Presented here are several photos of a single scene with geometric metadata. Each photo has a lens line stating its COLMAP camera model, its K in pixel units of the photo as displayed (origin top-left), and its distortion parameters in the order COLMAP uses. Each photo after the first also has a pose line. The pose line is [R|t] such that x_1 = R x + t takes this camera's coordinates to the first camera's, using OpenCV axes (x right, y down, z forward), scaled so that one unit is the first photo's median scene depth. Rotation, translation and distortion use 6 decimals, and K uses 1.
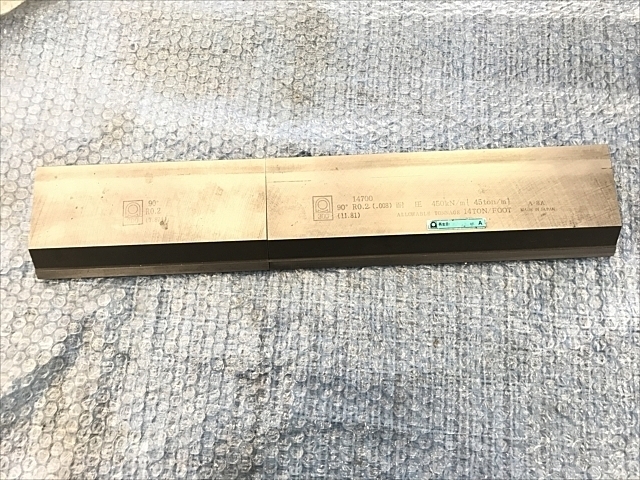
lens RADIAL K [[523.0, 0, 320.8], [0, 523.0, 243.7], [0, 0, 1]] dist [0.004765, -0.039904]
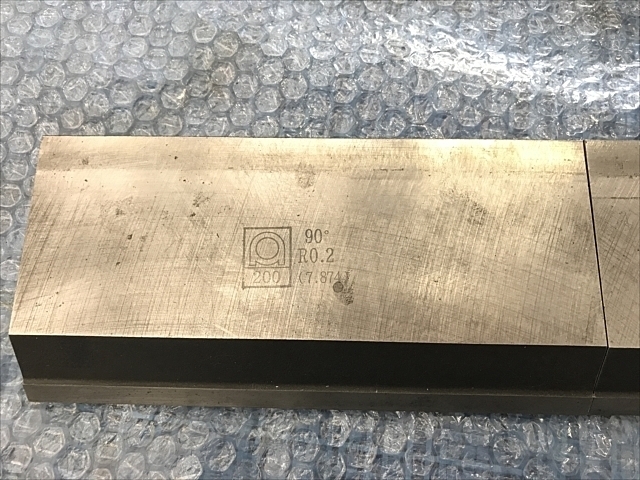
lens RADIAL K [[523.0, 0, 316.9], [0, 523.0, 239.7], [0, 0, 1]] dist [0.004765, -0.039904]
pose [[0.997862, 0.051543, -0.040197, -0.289124], [-0.052336, 0.998450, -0.018949, -0.063516], [0.039158, 0.021012, 0.999012, 0.565497]]
